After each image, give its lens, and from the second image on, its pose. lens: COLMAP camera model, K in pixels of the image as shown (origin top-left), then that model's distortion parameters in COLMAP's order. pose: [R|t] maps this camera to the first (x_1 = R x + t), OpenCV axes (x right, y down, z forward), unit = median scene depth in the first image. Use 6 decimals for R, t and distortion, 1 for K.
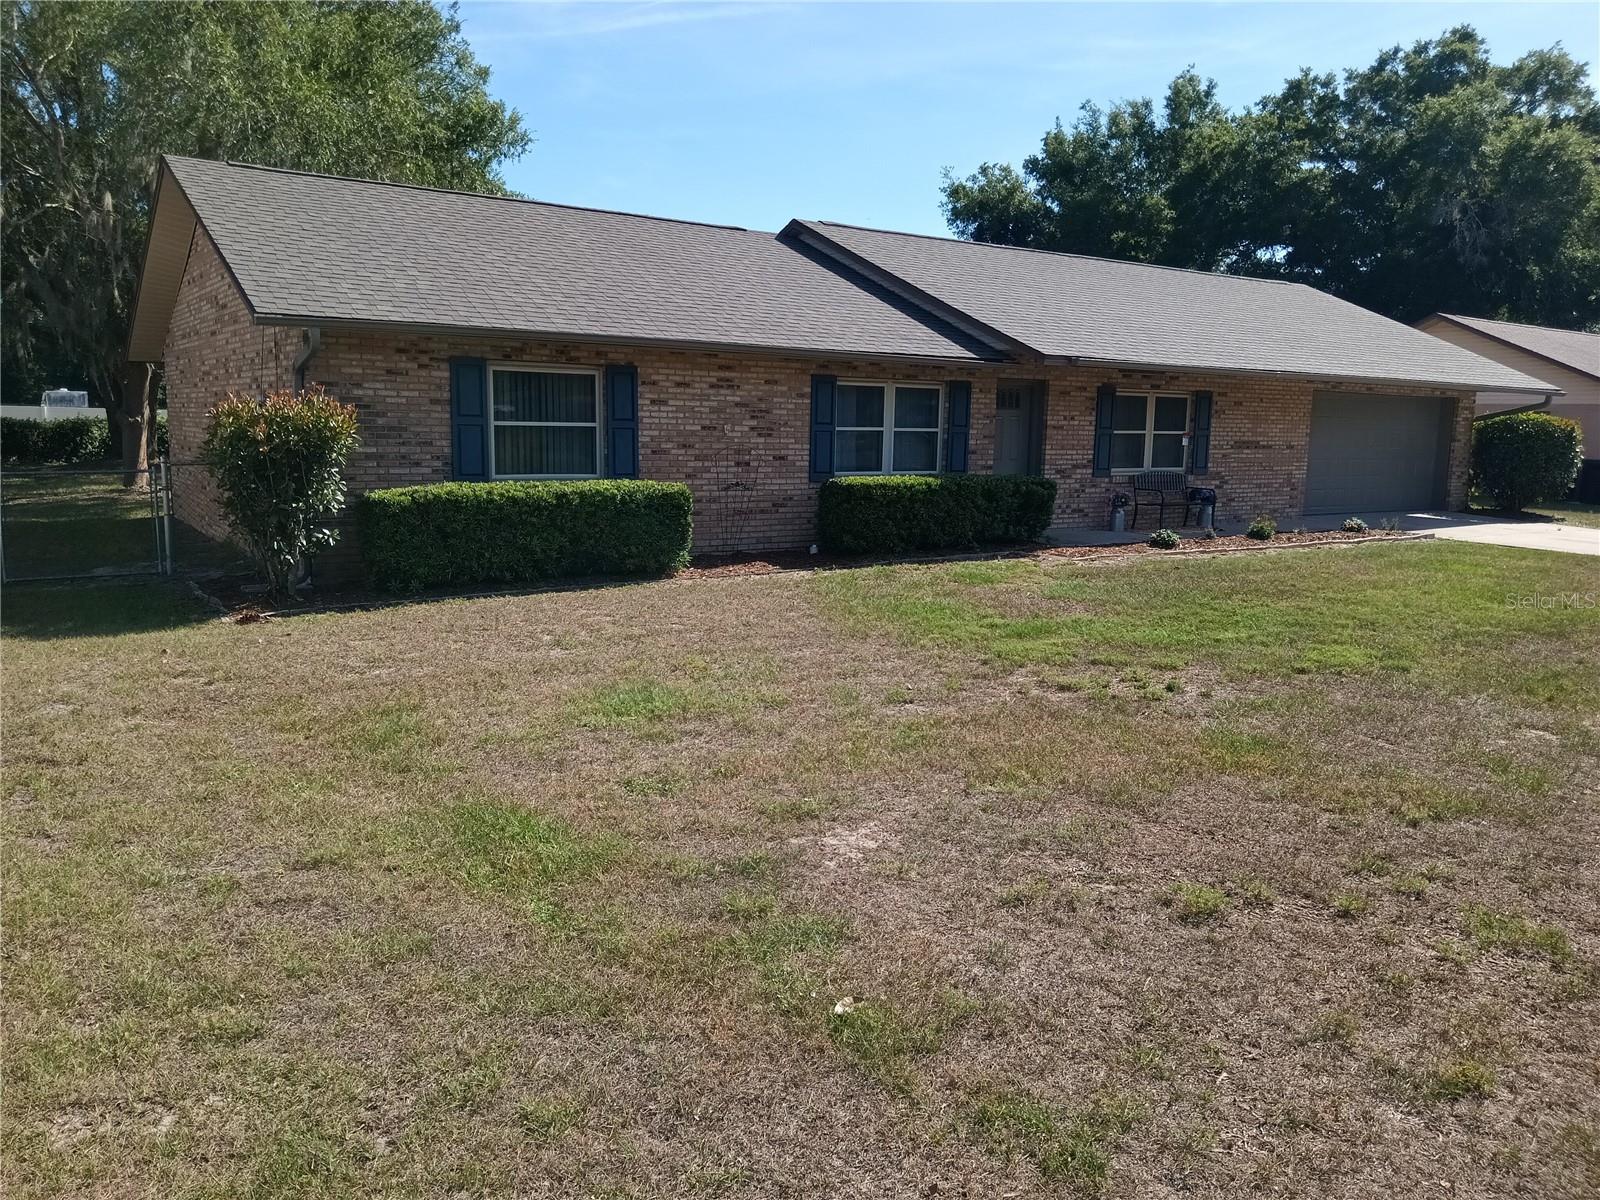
lens RADIAL K [[1215.0, 0, 800.0], [0, 1215.0, 600.0], [0, 0, 1]] dist [0.072088, -0.169214]
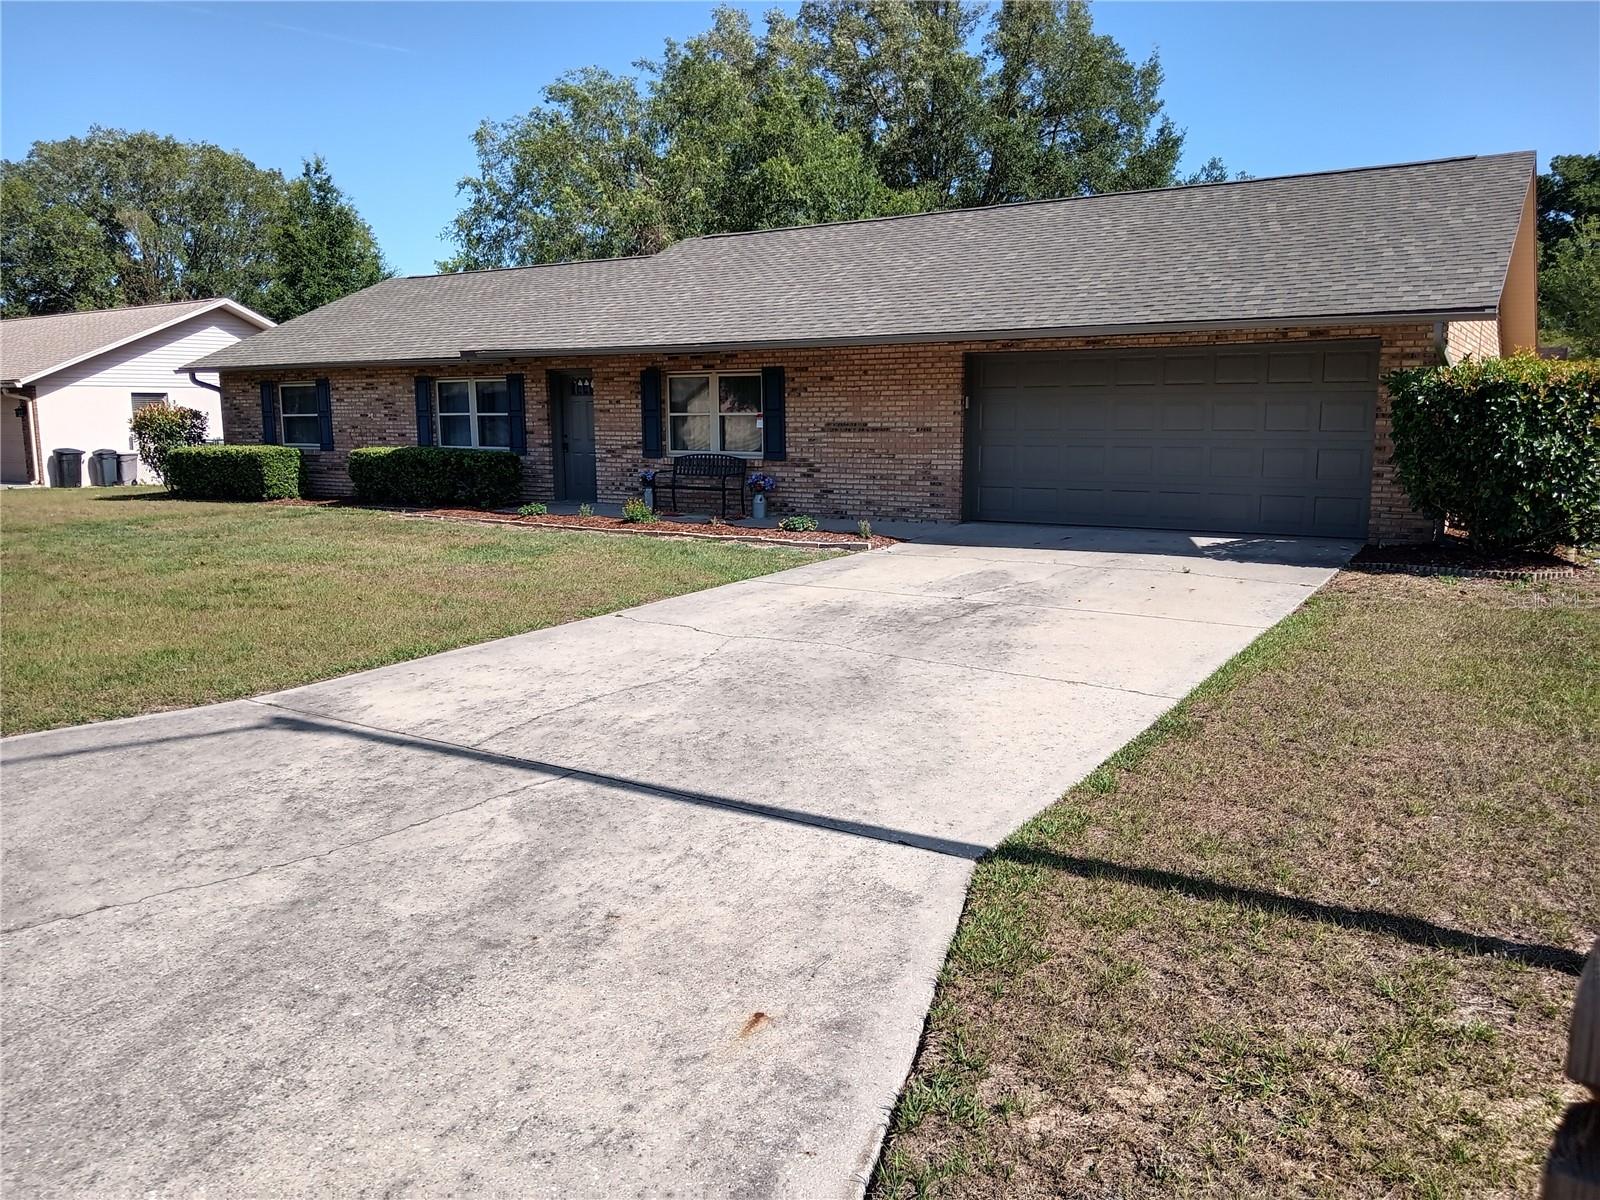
lens RADIAL K [[1215.0, 0, 800.0], [0, 1215.0, 600.0], [0, 0, 1]] dist [0.072088, -0.169214]
pose [[0.367220, 0.123051, -0.921959, 1.282962], [-0.122825, 0.988946, 0.083070, -0.084380], [0.921989, 0.082735, 0.378275, 0.748719]]
